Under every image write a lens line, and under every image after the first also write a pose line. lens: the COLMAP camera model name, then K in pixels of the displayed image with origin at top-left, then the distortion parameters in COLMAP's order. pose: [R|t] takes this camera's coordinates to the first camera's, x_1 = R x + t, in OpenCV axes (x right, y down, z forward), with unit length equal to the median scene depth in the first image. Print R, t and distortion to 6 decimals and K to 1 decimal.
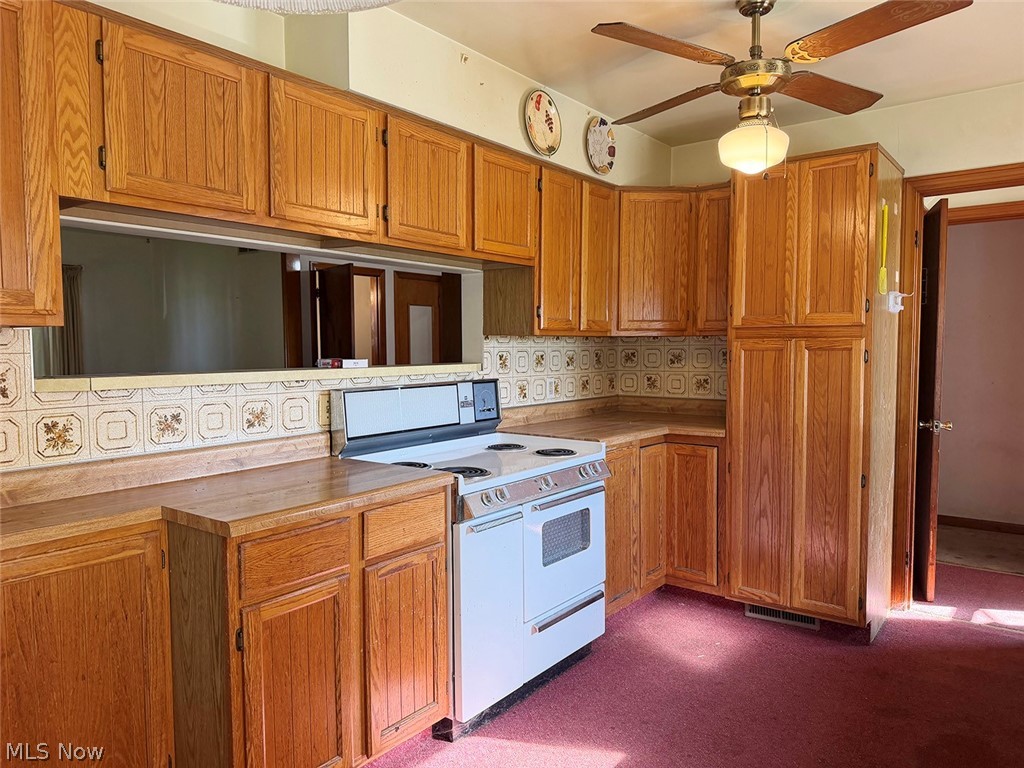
lens RADIAL K [[714.2, 0, 512.0], [0, 714.2, 384.0], [0, 0, 1]] dist [0.002397, -0.001049]
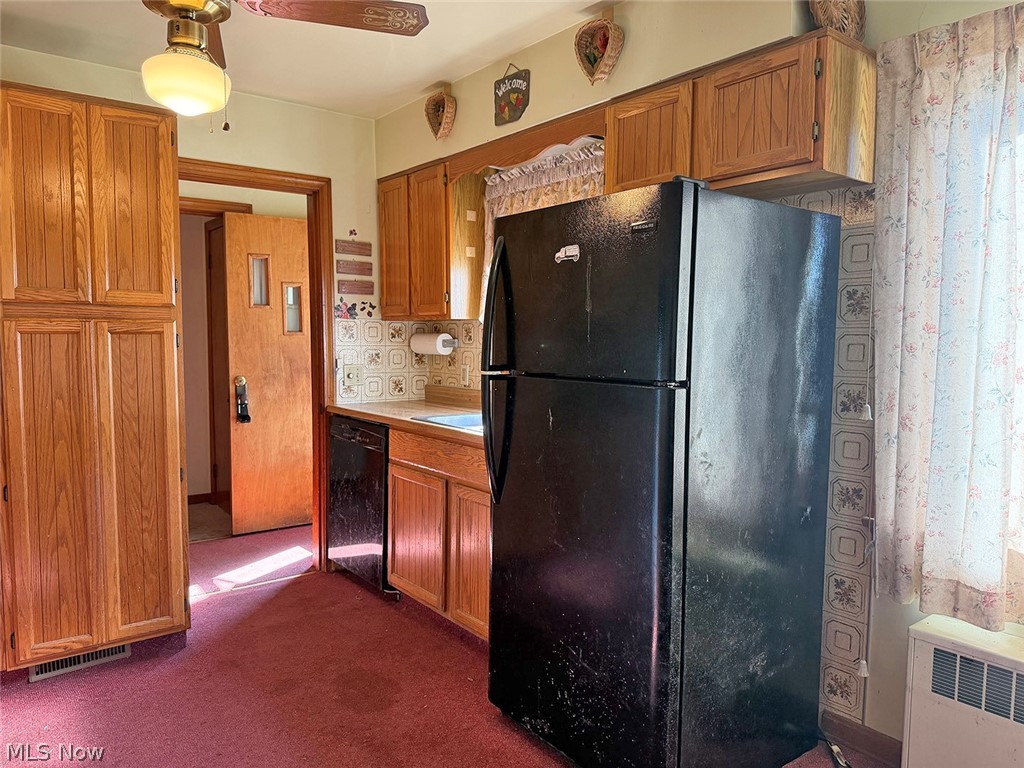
lens RADIAL K [[703.1, 0, 512.0], [0, 703.1, 384.0], [0, 0, 1]] dist [0.006365, -0.027156]
pose [[0.247866, -0.054626, 0.967253, -0.270120], [0.046579, 0.997926, 0.044422, -0.002582], [-0.967674, 0.034043, 0.249896, 0.333268]]
